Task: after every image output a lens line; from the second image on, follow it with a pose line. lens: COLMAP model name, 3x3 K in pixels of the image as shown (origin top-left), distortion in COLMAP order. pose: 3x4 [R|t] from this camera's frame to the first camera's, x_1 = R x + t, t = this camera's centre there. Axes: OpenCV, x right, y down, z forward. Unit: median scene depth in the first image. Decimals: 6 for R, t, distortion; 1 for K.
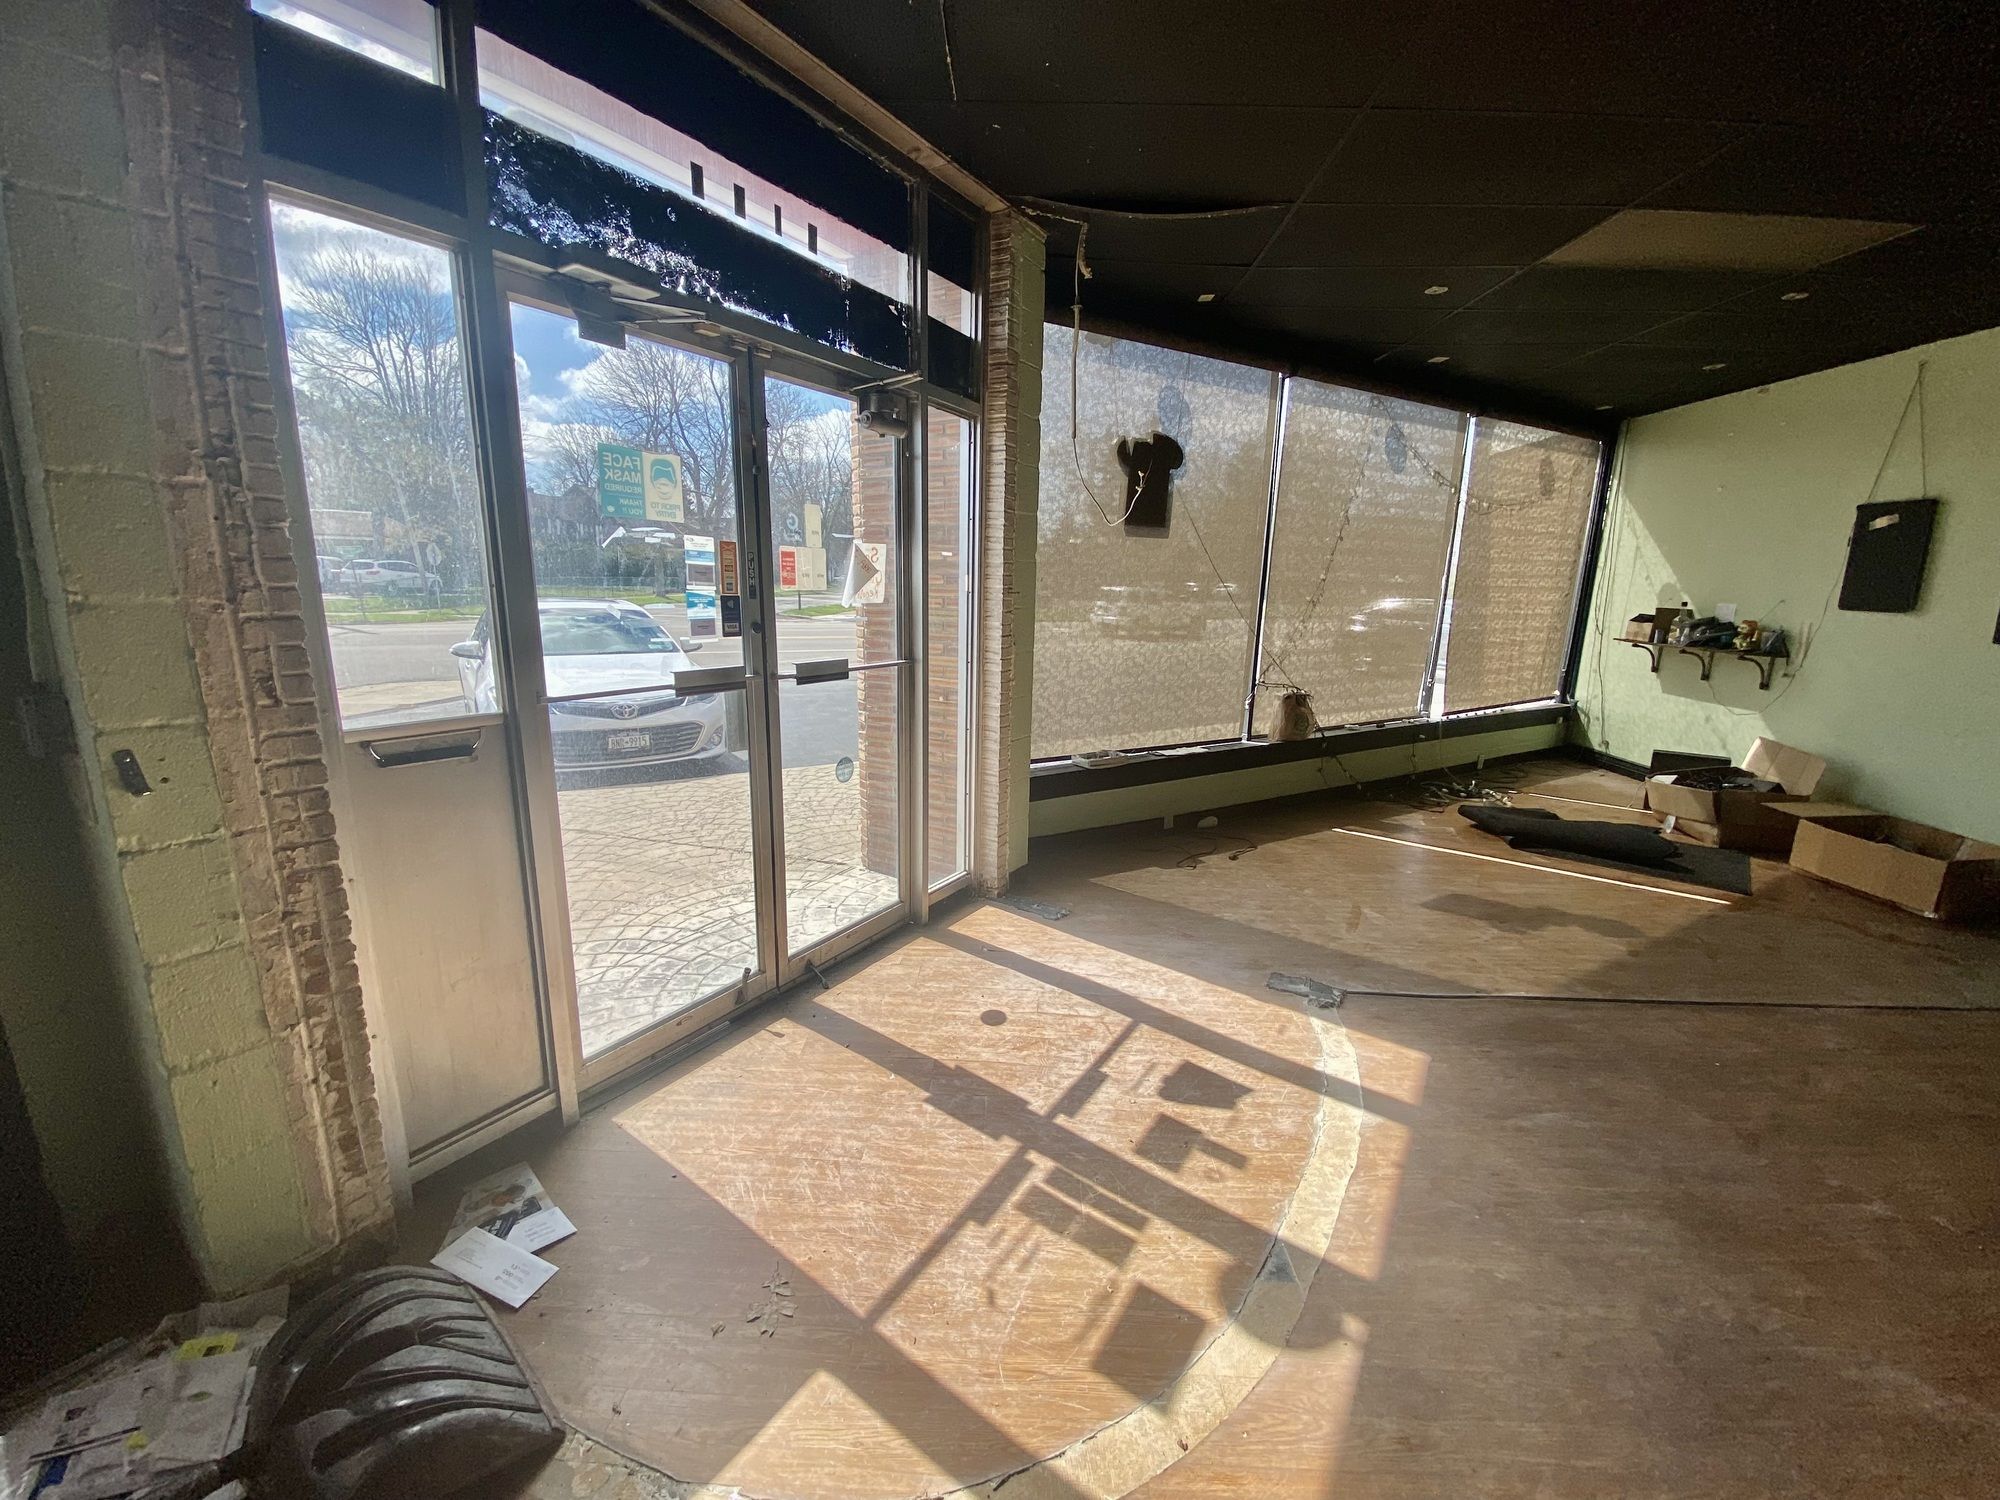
lens RADIAL K [[815.0, 0, 1000.0], [0, 815.0, 750.0], [0, 0, 1]] dist [0.029153, -0.025329]
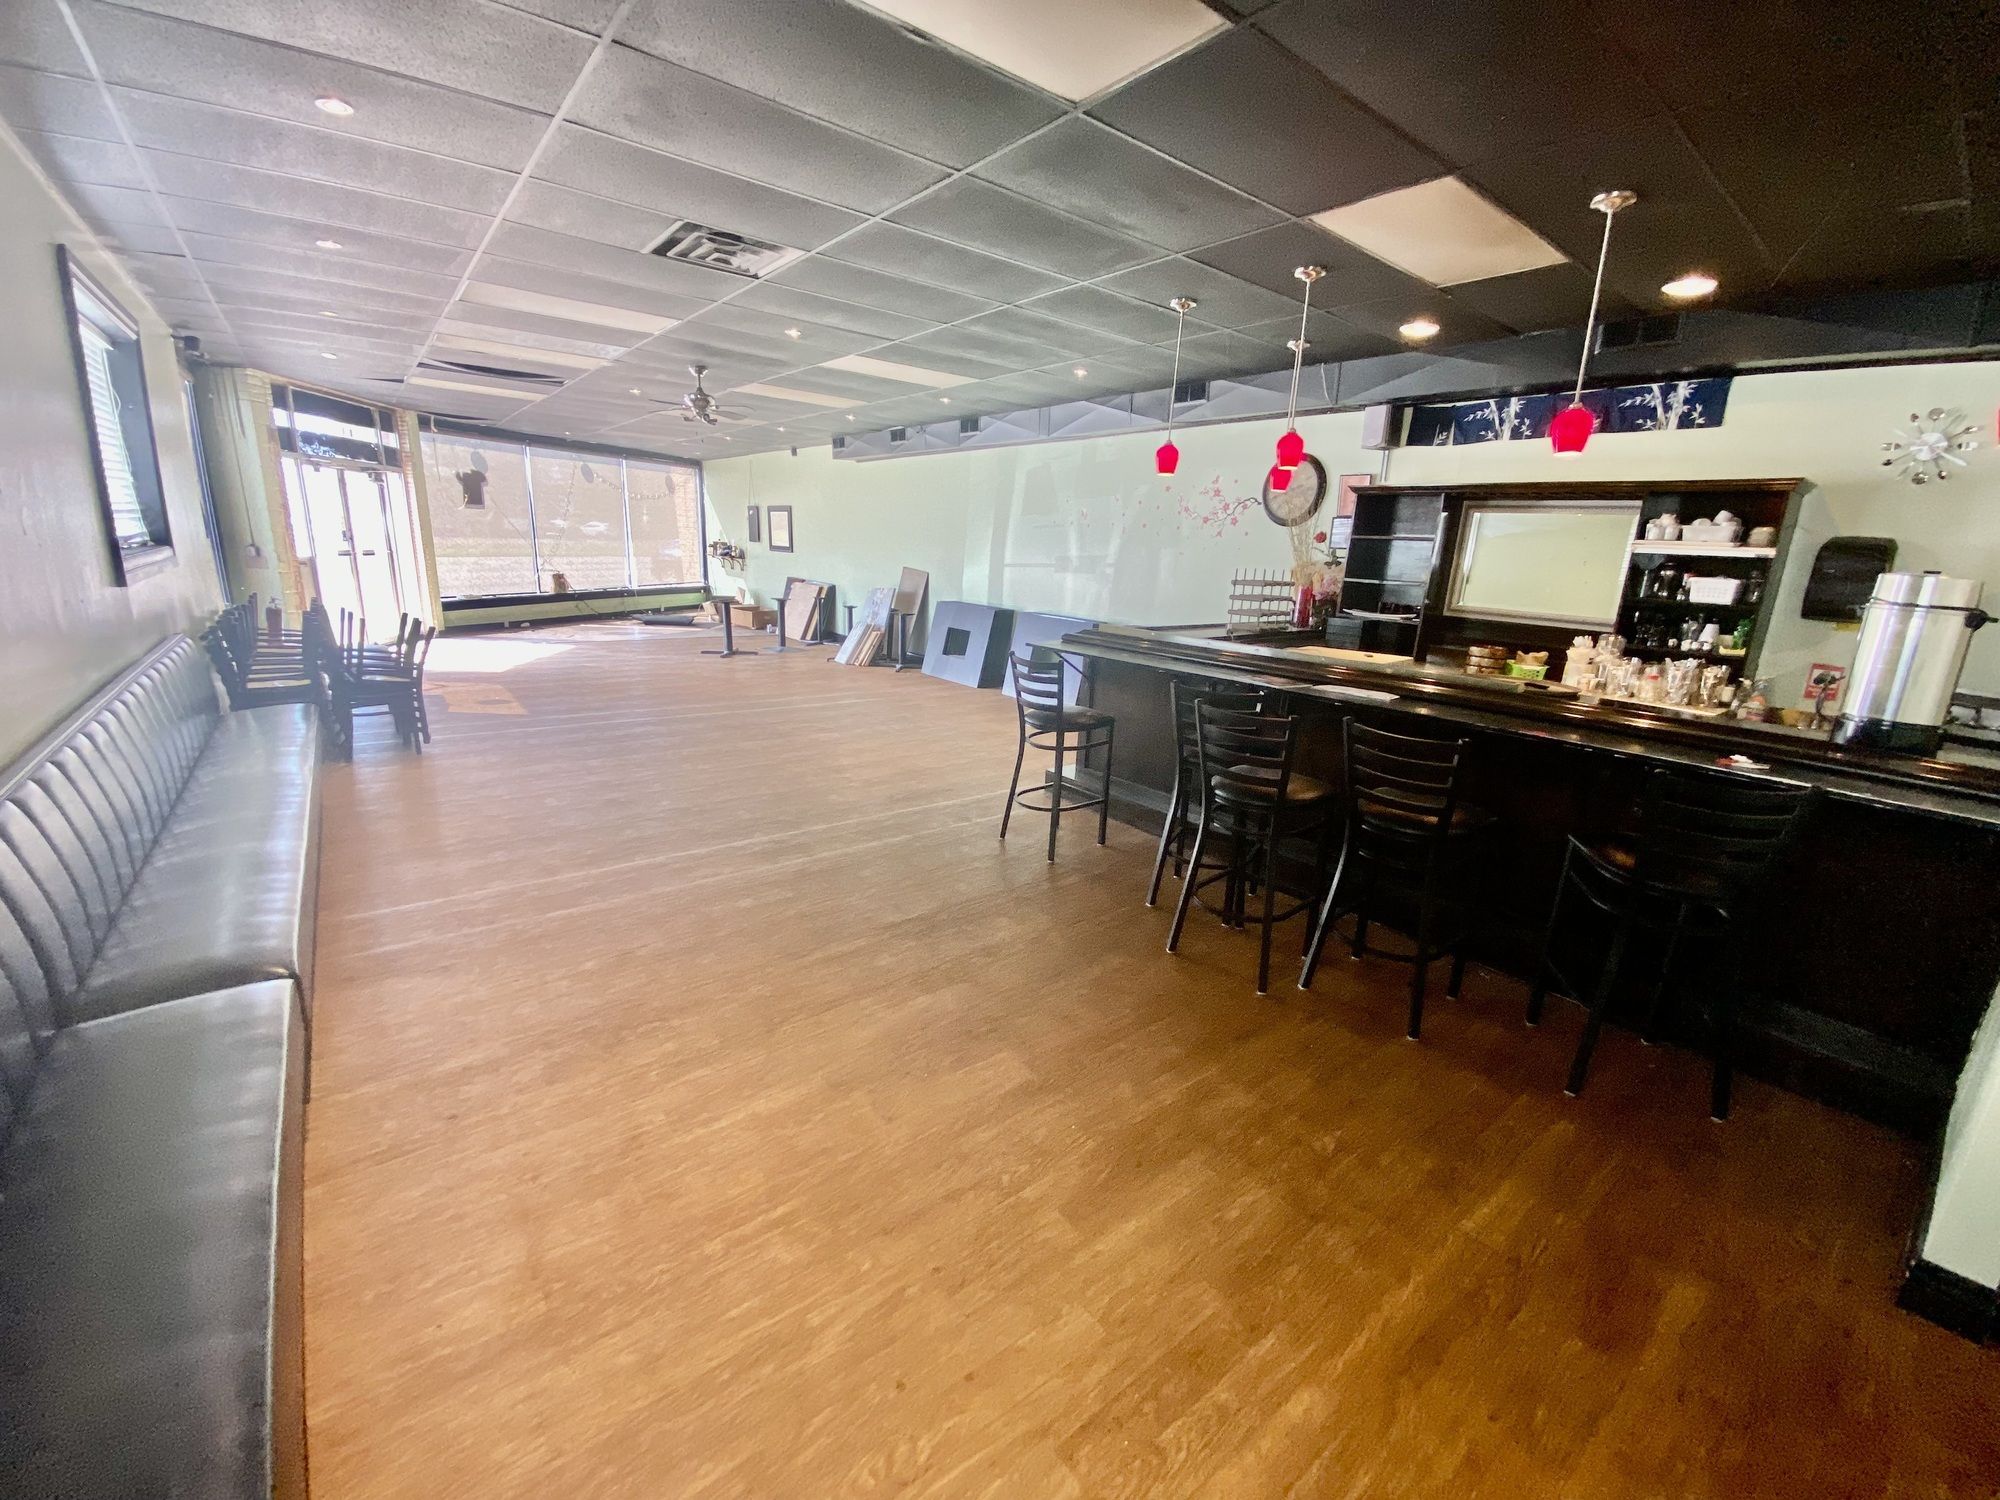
lens RADIAL K [[815.0, 0, 1000.0], [0, 815.0, 750.0], [0, 0, 1]] dist [0.029153, -0.025329]
pose [[0.765123, -0.150346, 0.626085, -0.305197], [0.106729, 0.988520, 0.106949, 0.408291], [-0.634977, -0.015008, 0.772385, -2.165142]]
